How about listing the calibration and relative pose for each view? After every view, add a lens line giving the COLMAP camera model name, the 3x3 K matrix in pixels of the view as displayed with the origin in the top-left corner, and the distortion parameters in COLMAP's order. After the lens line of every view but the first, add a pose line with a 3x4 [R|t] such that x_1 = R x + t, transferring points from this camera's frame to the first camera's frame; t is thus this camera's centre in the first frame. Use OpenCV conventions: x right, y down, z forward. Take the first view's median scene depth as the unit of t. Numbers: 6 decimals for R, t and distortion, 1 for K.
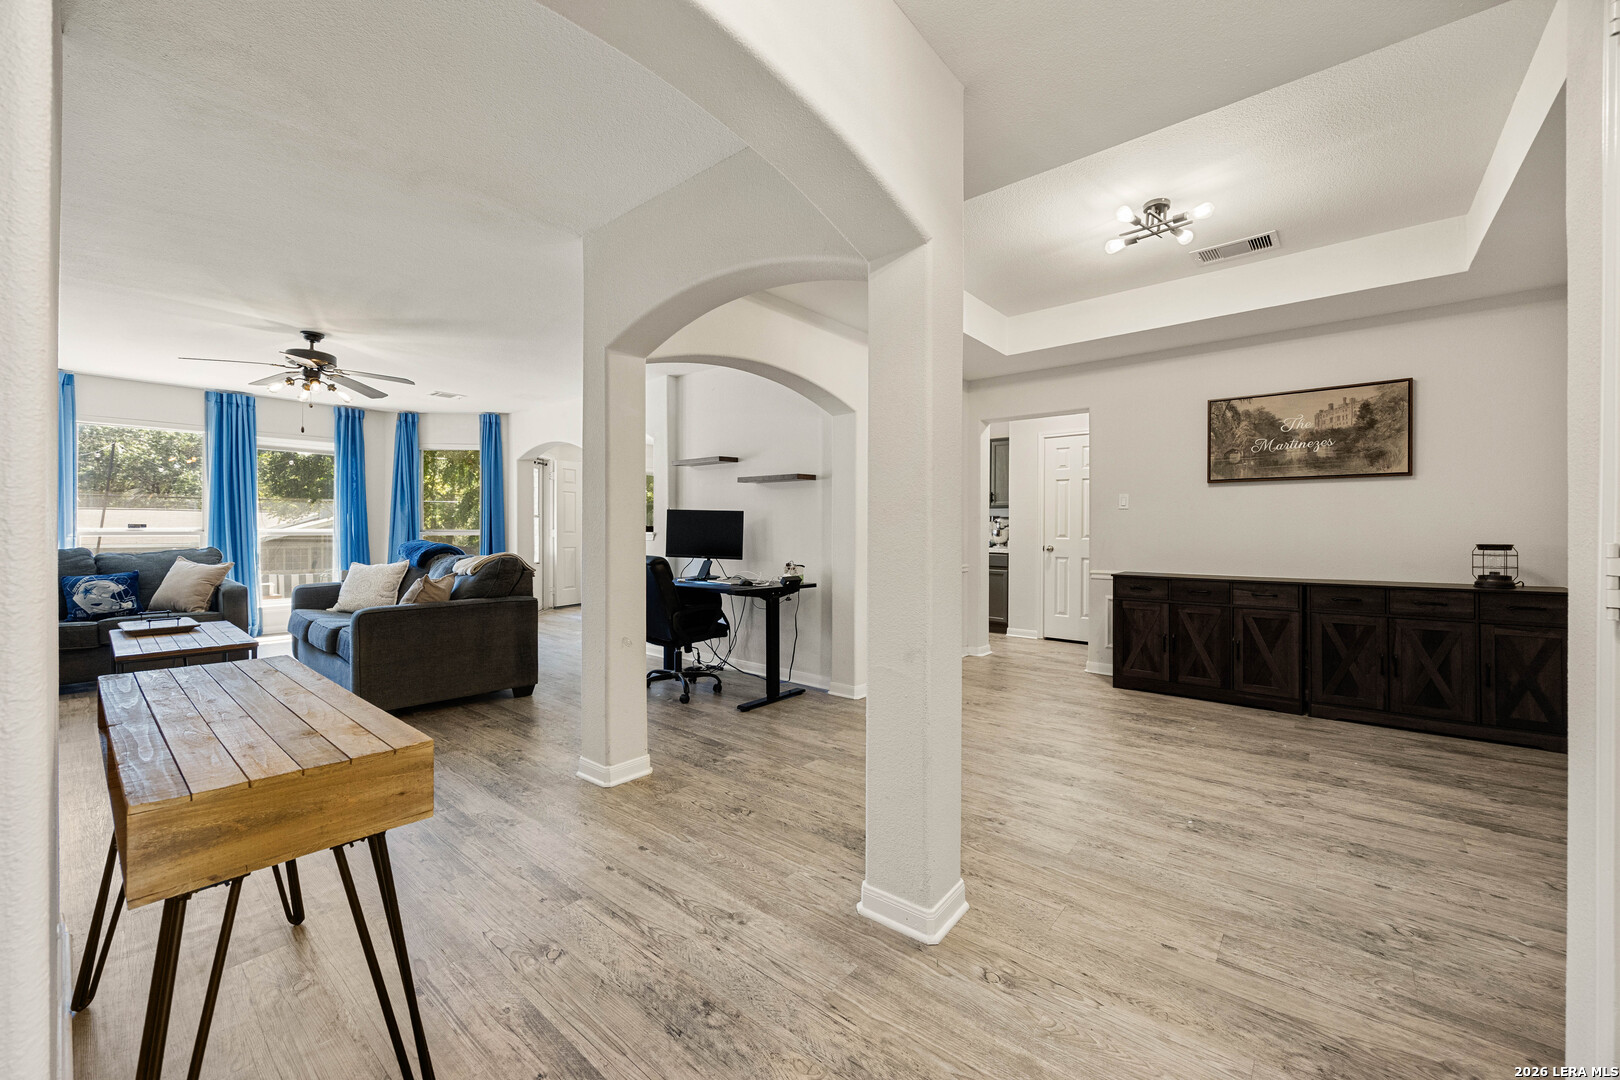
lens RADIAL K [[625.1, 0, 808.4], [0, 625.1, 532.1], [0, 0, 1]] dist [-0.003612, 0.000906]
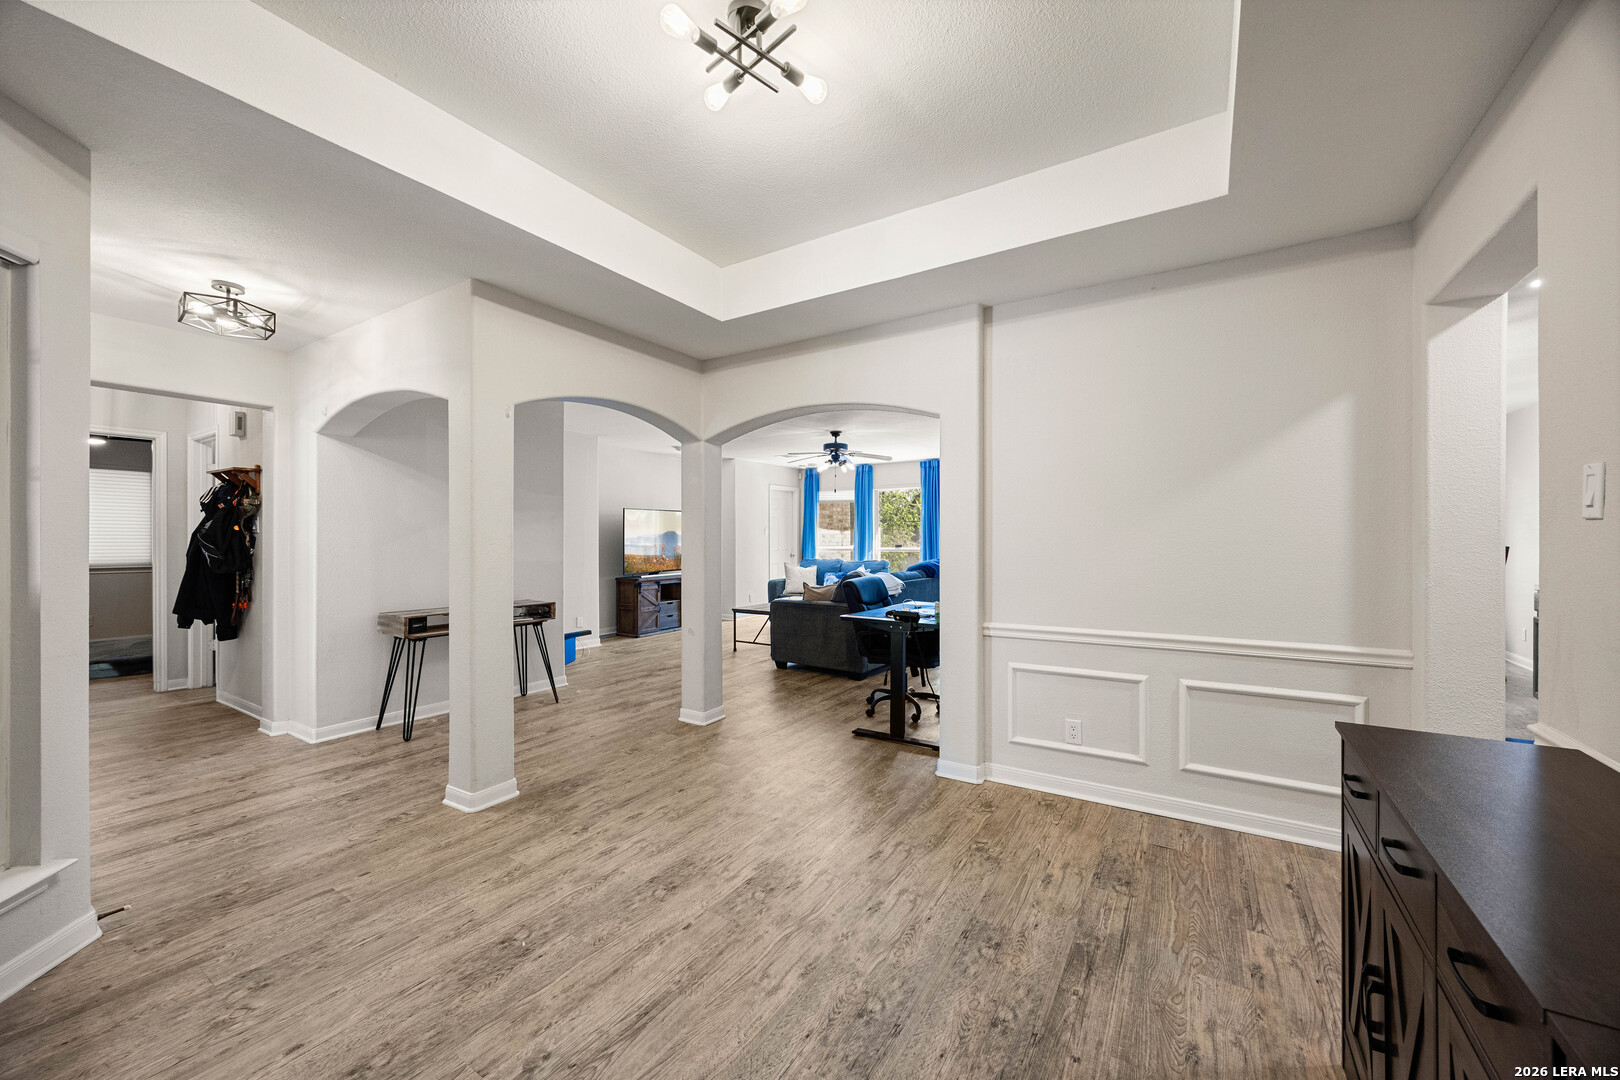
lens RADIAL K [[625.1, 0, 805.2], [0, 625.1, 534.2], [0, 0, 1]] dist [-0.003612, 0.000906]
pose [[0.124514, -0.010100, -0.992166, 0.925908], [-0.002465, 0.999942, -0.010489, -0.033808], [0.992215, 0.003751, 0.124482, 0.799044]]
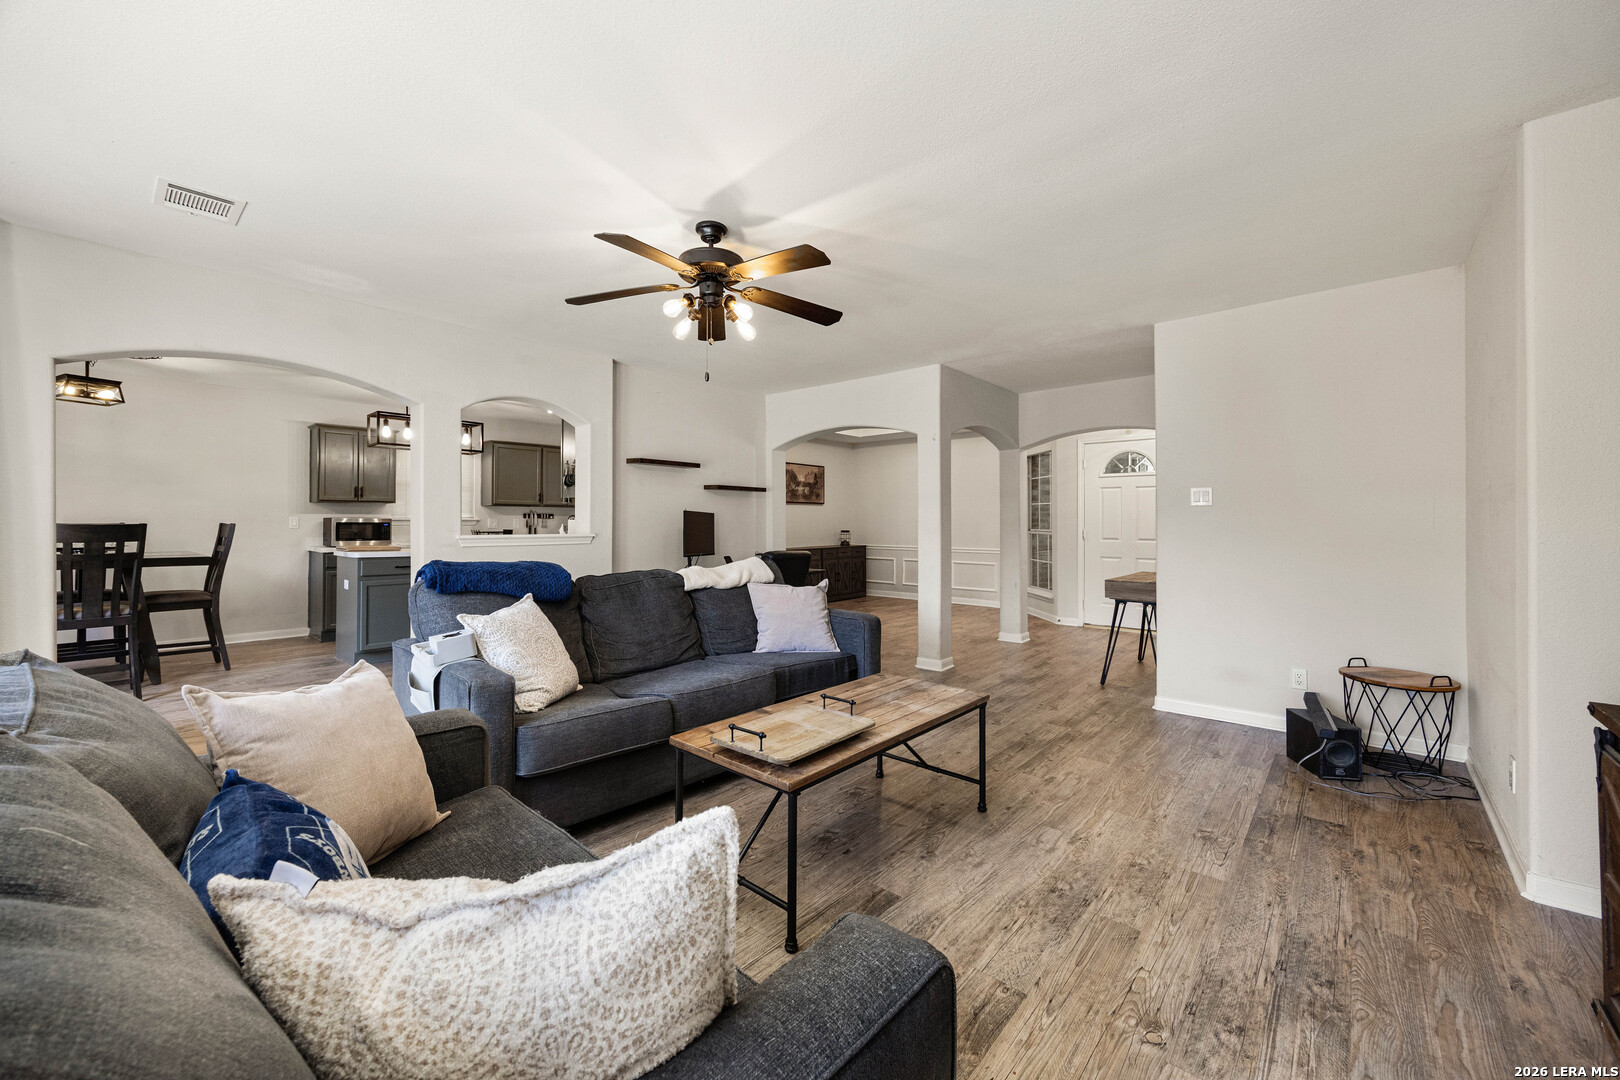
lens RADIAL K [[625.1, 0, 807.3], [0, 625.1, 516.3], [0, 0, 1]] dist [-0.003612, 0.000906]
pose [[0.024831, 0.006014, 0.999674, -1.596057], [0.005047, 0.999968, -0.006142, -0.025543], [-0.999679, 0.005198, 0.024800, 0.997440]]
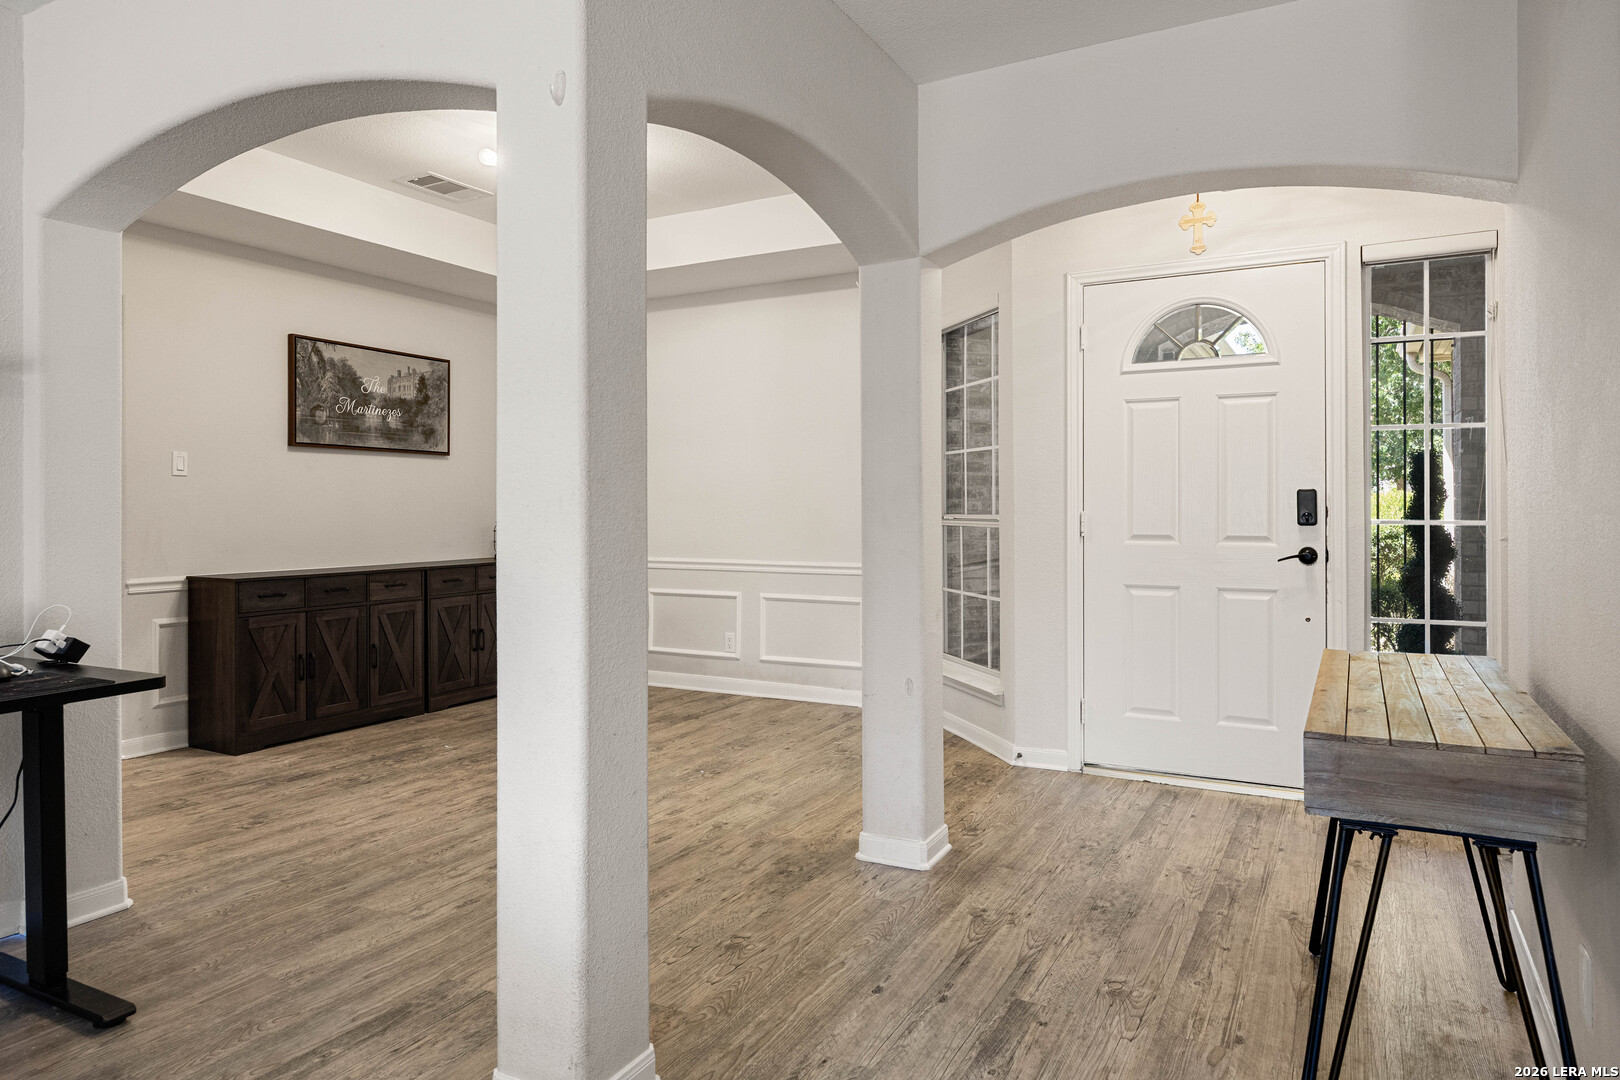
lens RADIAL K [[1001.2, 0, 807.3], [0, 1001.2, 502.0], [0, 0, 1]] dist [-0.007434, -0.000996]
pose [[-0.193577, 0.006957, 0.981060, -0.745238], [0.006383, 0.999963, -0.005832, -0.001673], [-0.981064, 0.005133, -0.193614, 0.736851]]
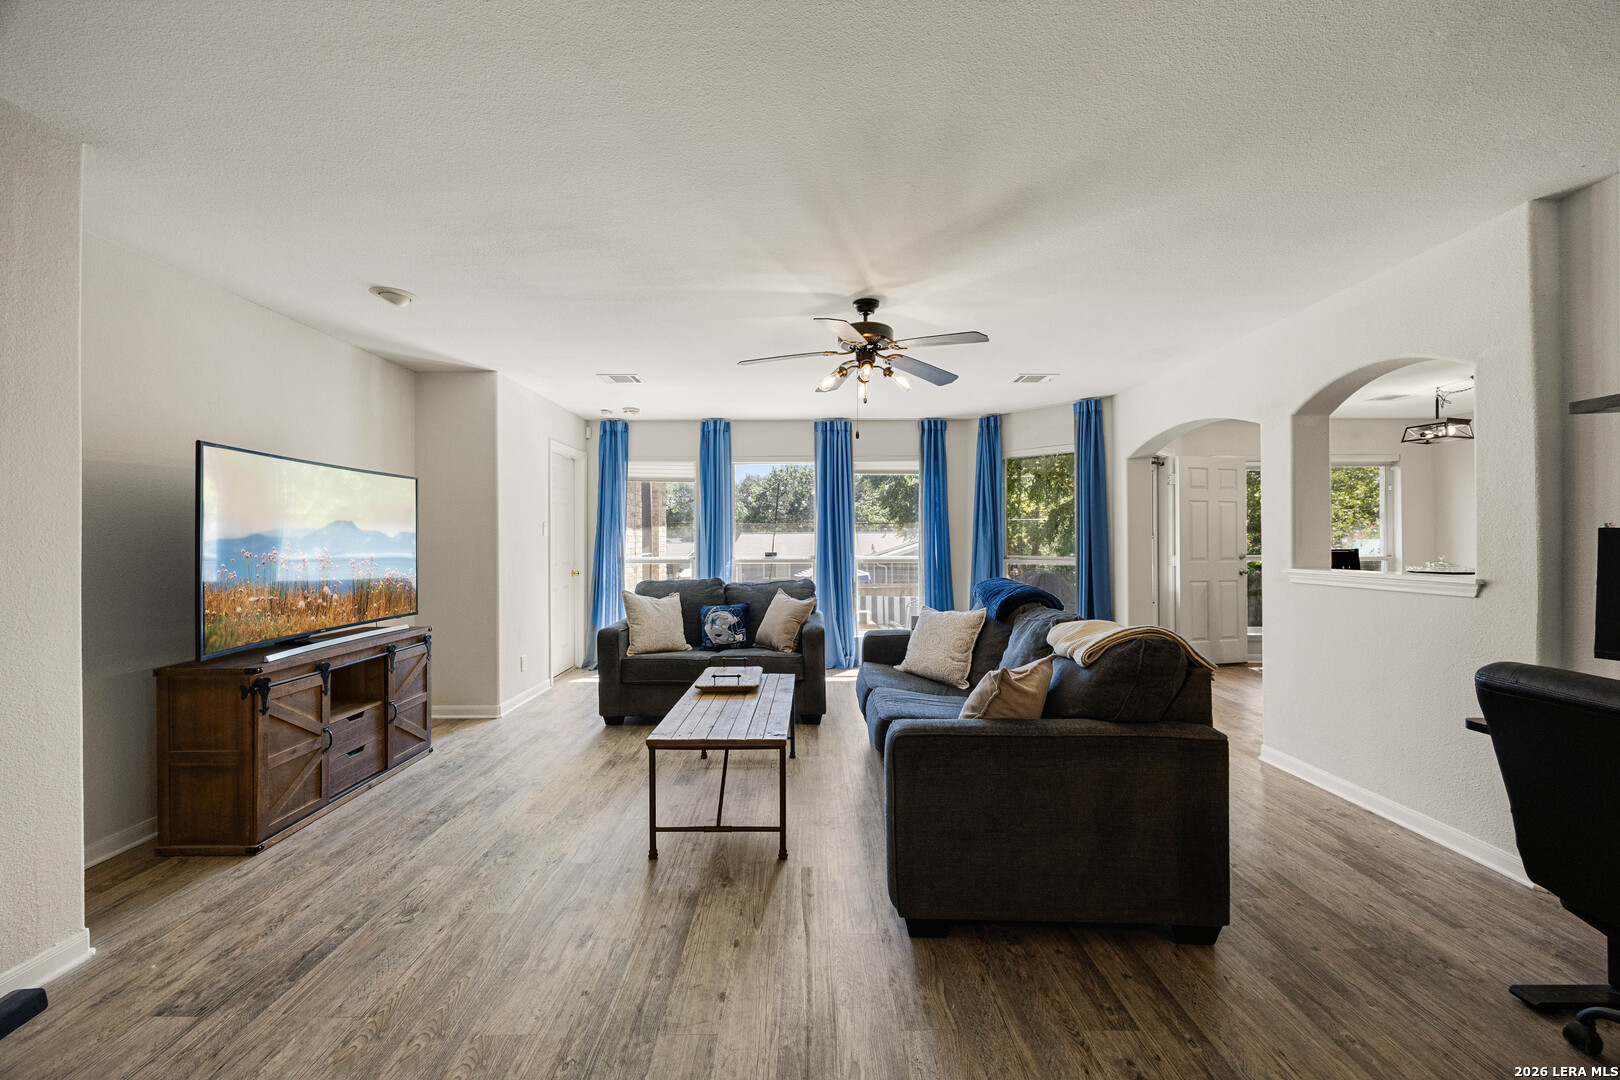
lens RADIAL K [[625.1, 0, 803.8], [0, 625.1, 539.8], [0, 0, 1]] dist [-0.003612, 0.000906]
pose [[0.641200, -0.009989, -0.767308, -0.313103], [0.001322, 0.999928, -0.011912, -0.032791], [0.767372, 0.006624, 0.641168, 0.529079]]
